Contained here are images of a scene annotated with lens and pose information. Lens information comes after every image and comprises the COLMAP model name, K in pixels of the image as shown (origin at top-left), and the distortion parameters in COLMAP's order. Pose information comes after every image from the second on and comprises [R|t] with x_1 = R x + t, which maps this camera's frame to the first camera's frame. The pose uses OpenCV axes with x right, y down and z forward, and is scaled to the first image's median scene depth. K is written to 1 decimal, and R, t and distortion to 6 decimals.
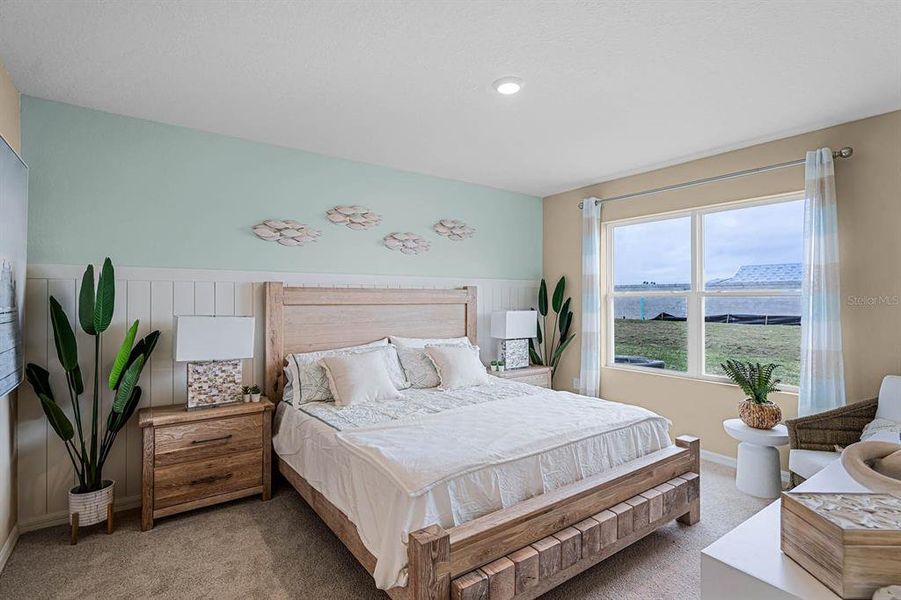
lens RADIAL K [[435.0, 0, 450.8], [0, 435.0, 297.6], [0, 0, 1]] dist [0.003426, -0.000008]
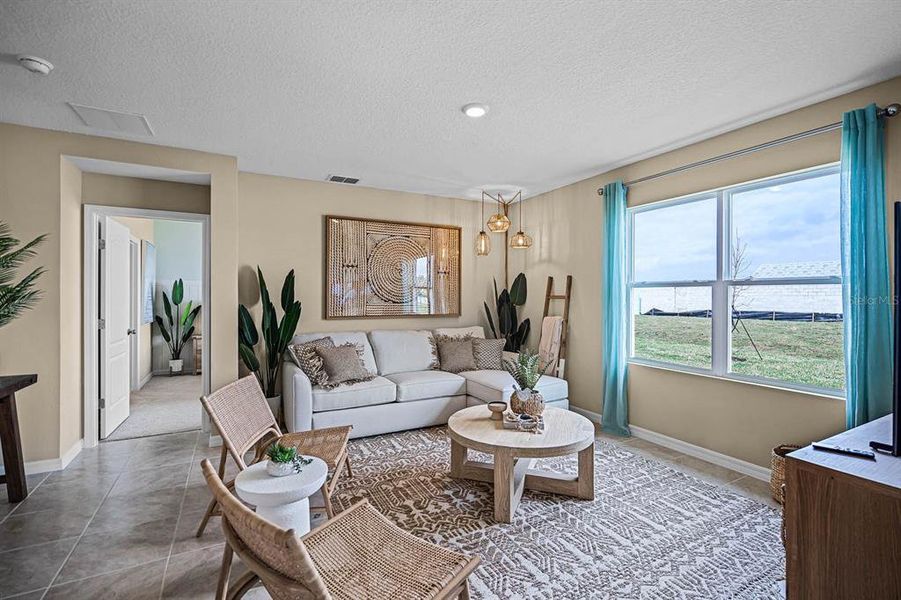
lens RADIAL K [[406.4, 0, 449.3], [0, 406.4, 297.8], [0, 0, 1]] dist [0.001292, -0.000797]
pose [[0.991575, -0.000212, -0.129532, 1.276667], [0.000847, 0.999988, 0.004845, 0.025492], [0.129529, -0.004914, 0.991563, -1.387823]]
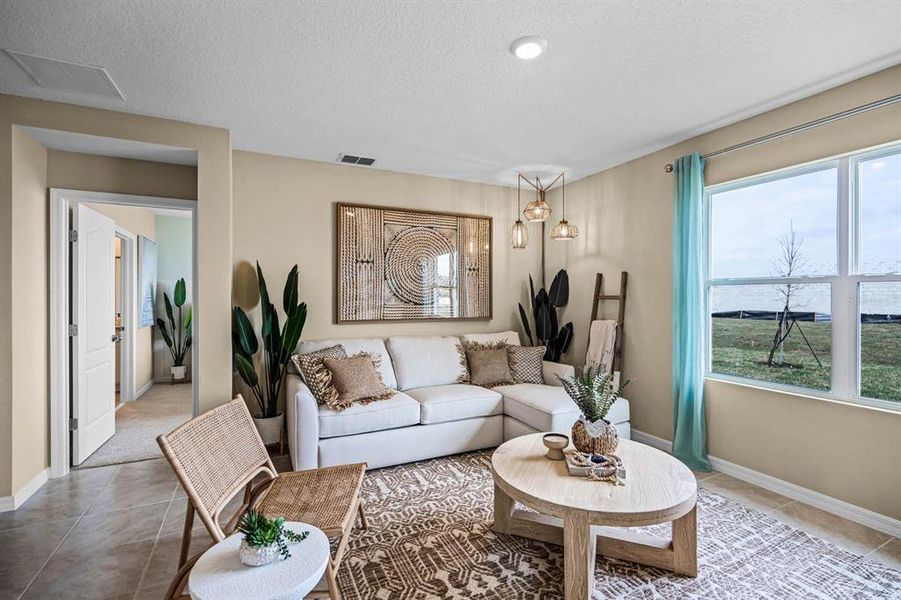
lens RADIAL K [[406.4, 0, 450.4], [0, 406.4, 299.4], [0, 0, 1]] dist [0.001292, -0.000797]
pose [[0.986114, -0.001579, -0.166065, 1.183333], [0.002833, 0.999969, 0.007313, 0.025994], [0.166048, -0.007682, 0.986088, -1.125929]]
